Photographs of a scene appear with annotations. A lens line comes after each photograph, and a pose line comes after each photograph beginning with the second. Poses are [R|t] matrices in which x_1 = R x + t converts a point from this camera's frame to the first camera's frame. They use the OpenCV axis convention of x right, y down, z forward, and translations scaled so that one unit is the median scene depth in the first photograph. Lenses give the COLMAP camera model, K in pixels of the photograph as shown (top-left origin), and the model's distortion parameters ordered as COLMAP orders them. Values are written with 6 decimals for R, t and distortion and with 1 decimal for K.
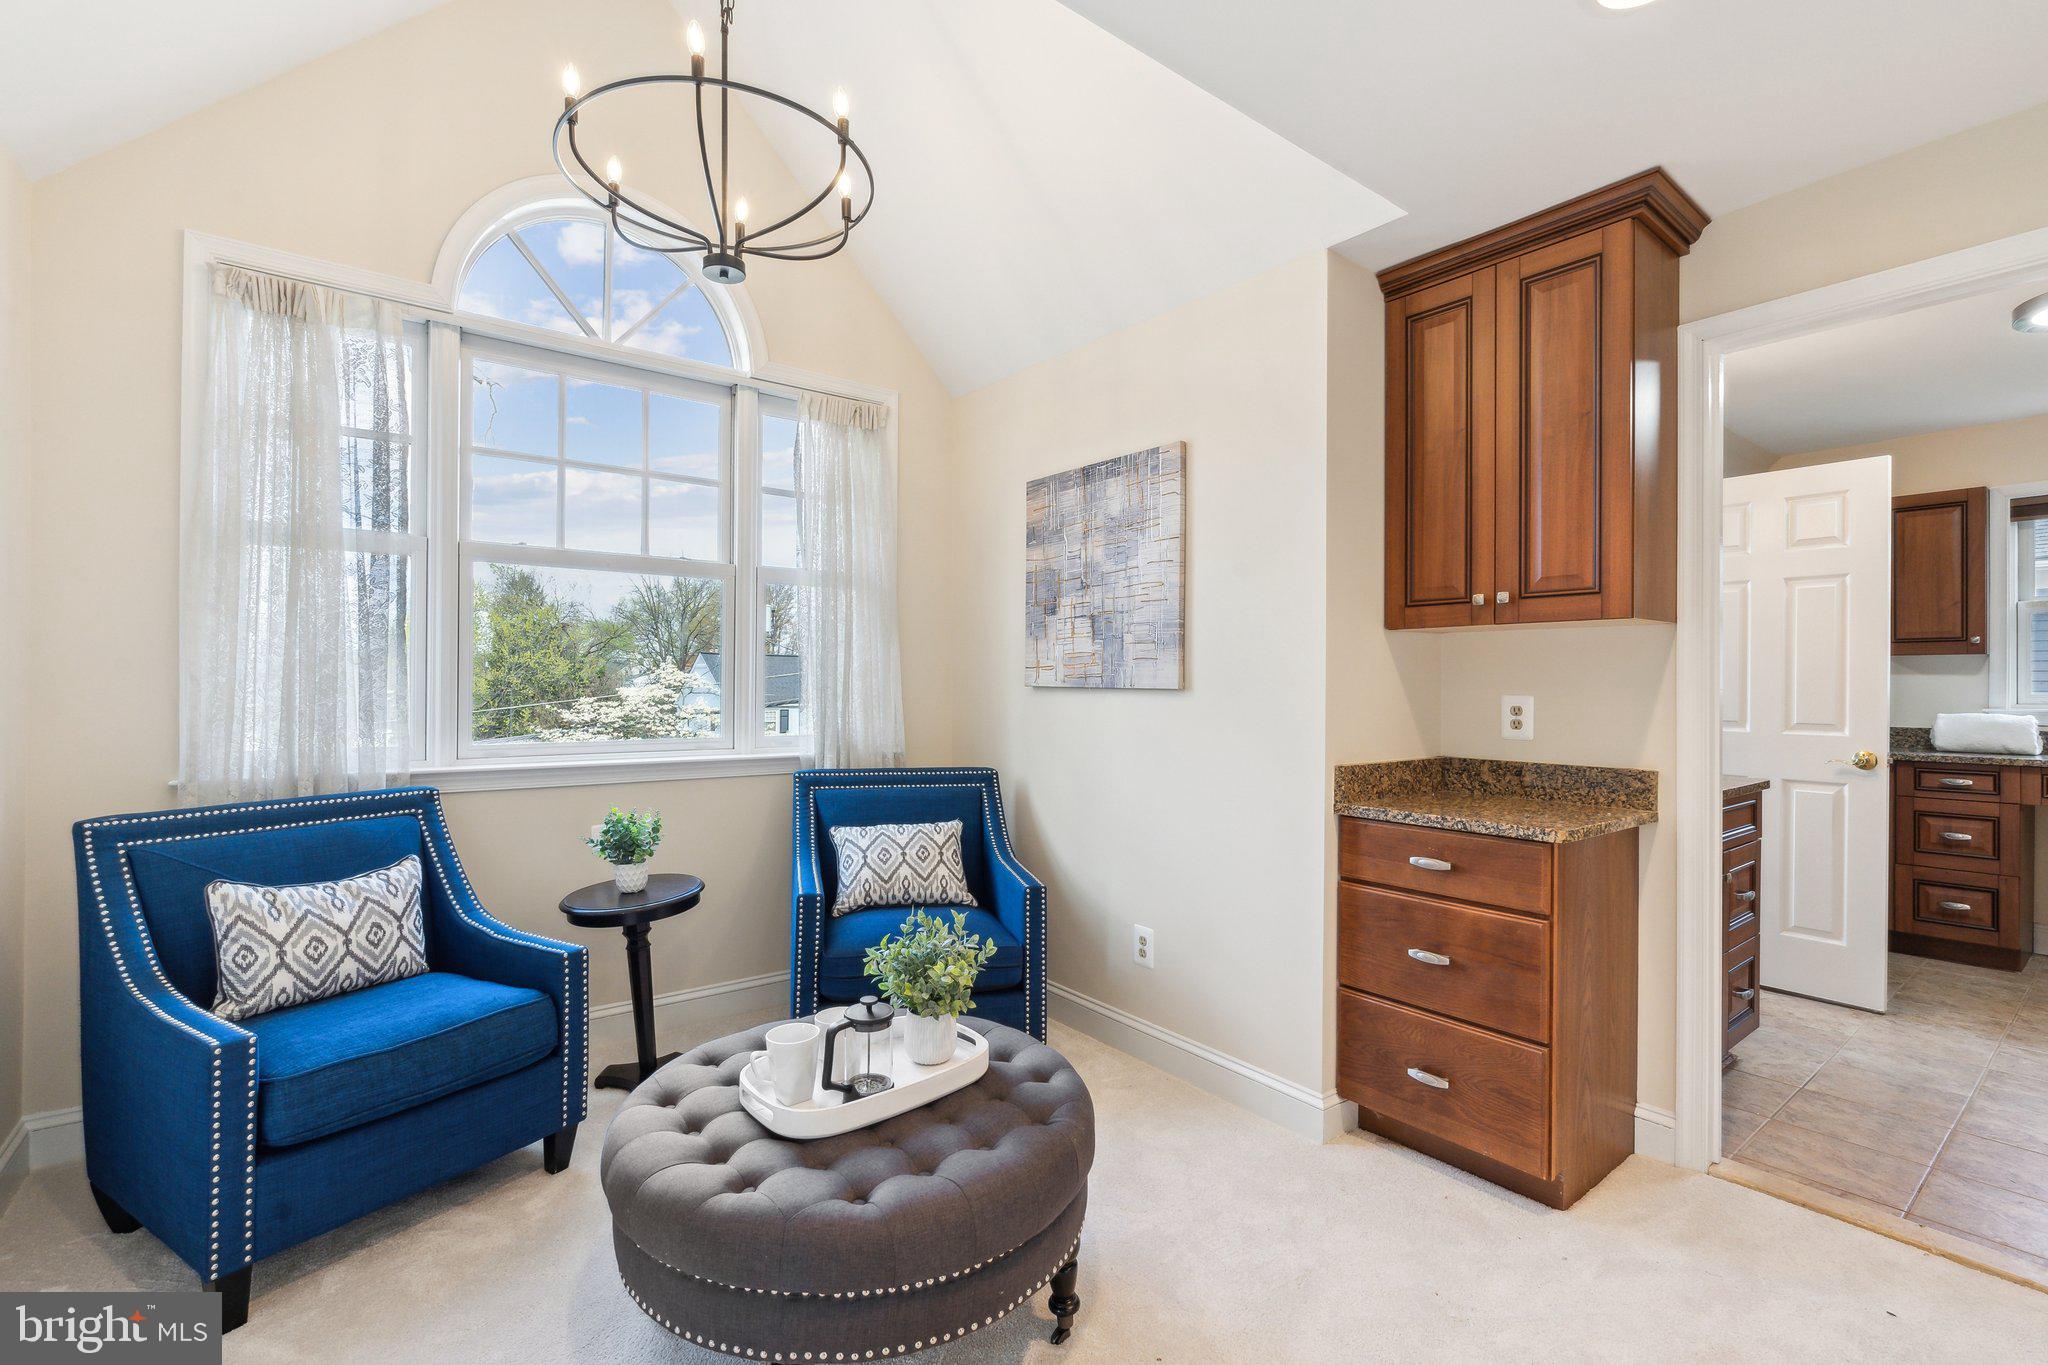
lens RADIAL K [[921.9, 0, 1025.4], [0, 921.9, 692.9], [0, 0, 1]] dist [-0.007768, 0.000936]
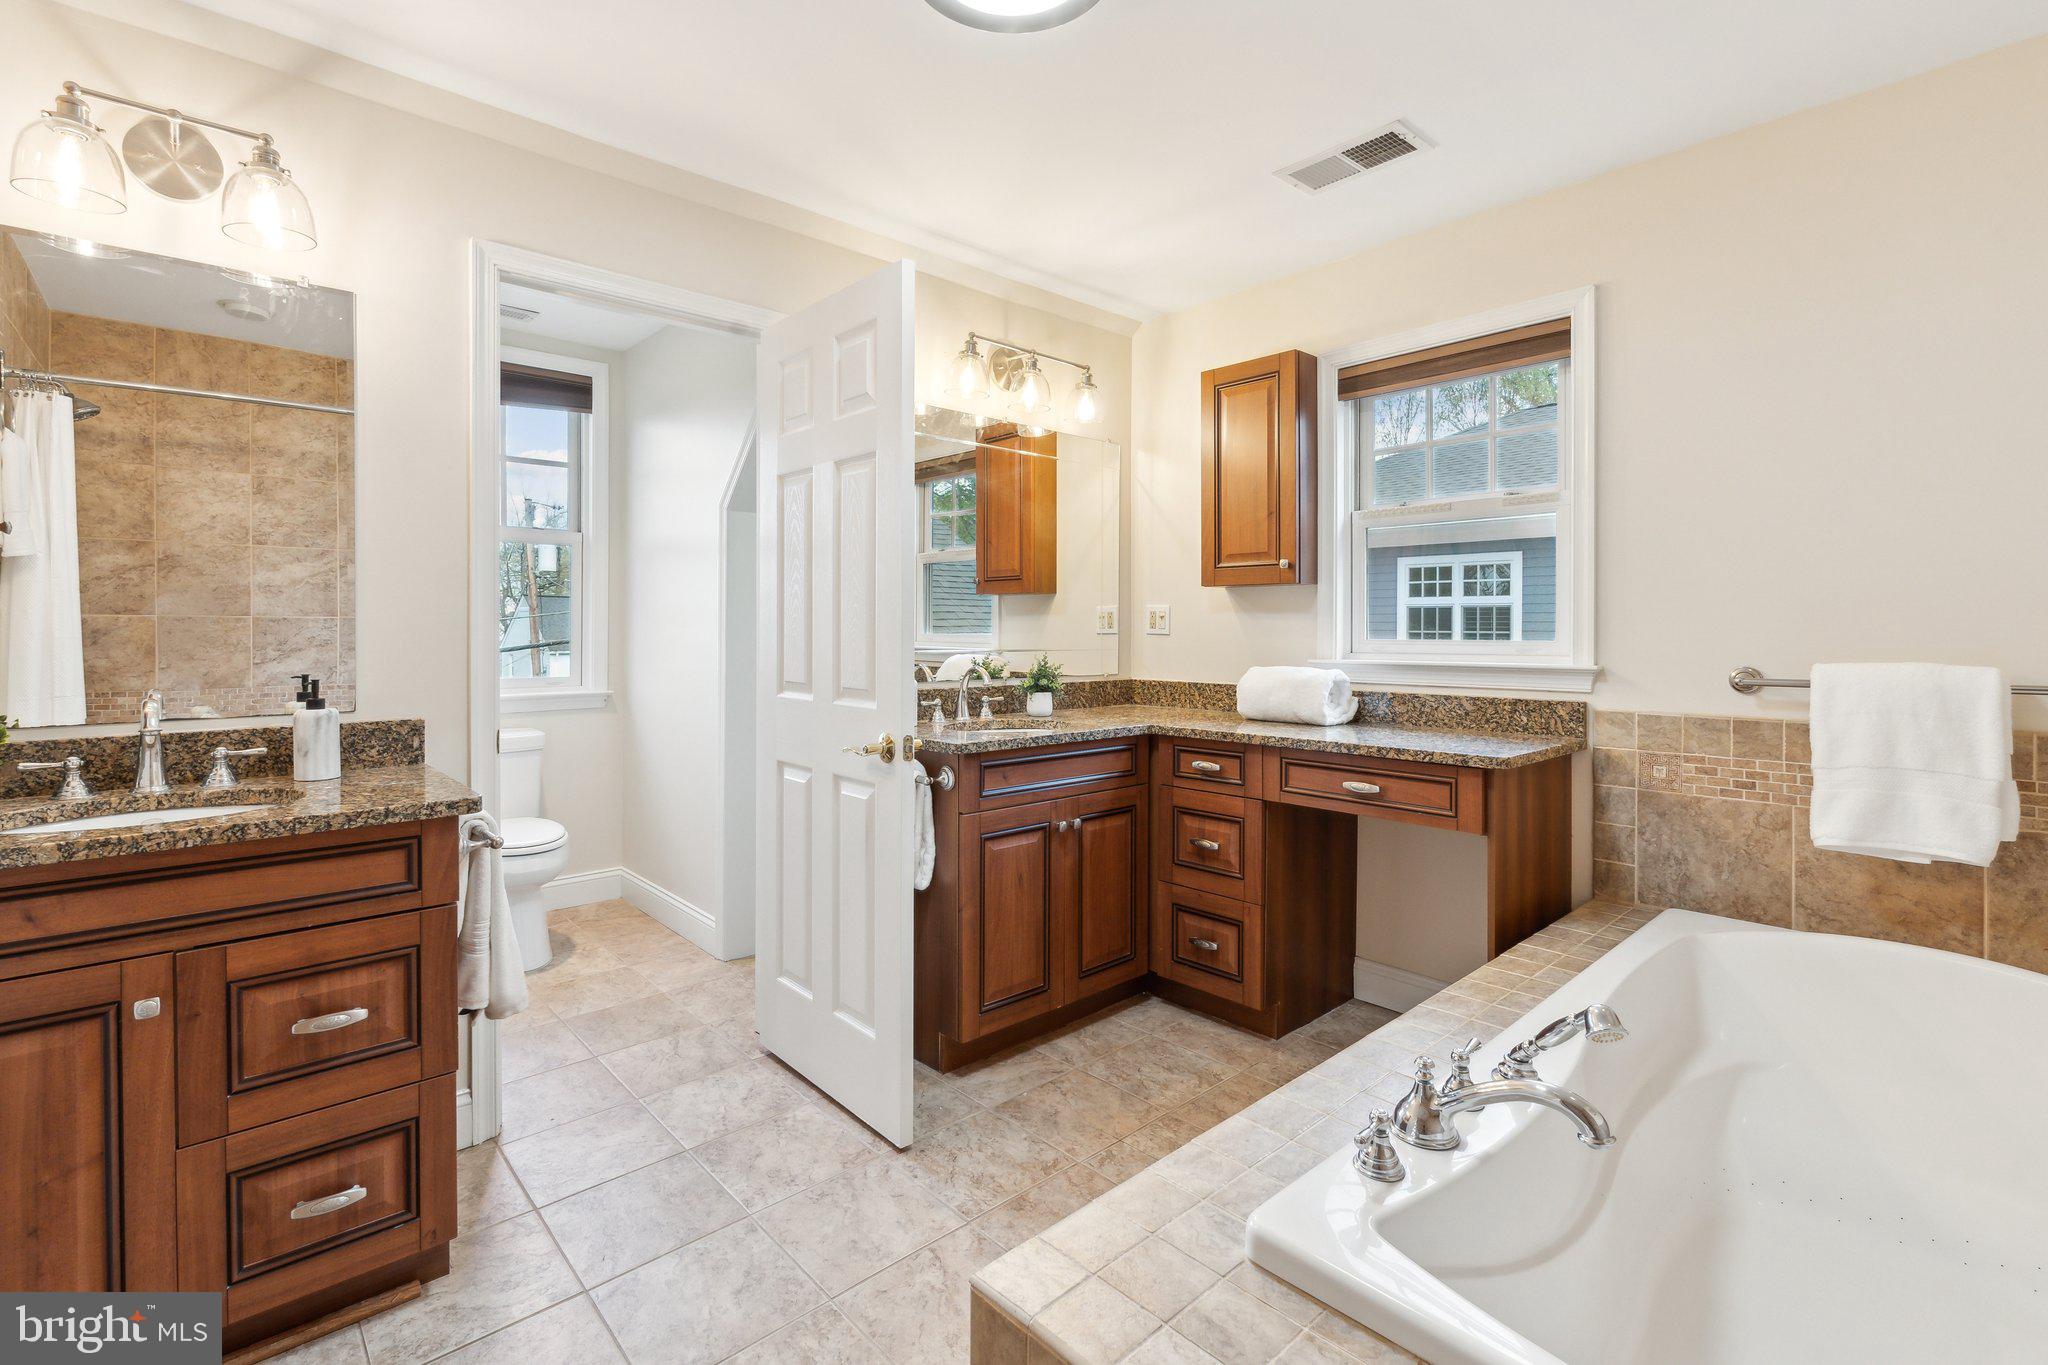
lens RADIAL K [[921.9, 0, 1012.7], [0, 921.9, 641.4], [0, 0, 1]] dist [-0.007768, 0.000936]
pose [[0.997841, 0.000977, 0.065670, 1.218464], [-0.001830, 0.999915, 0.012931, -0.010111], [-0.065652, -0.013023, 0.997758, 0.458607]]
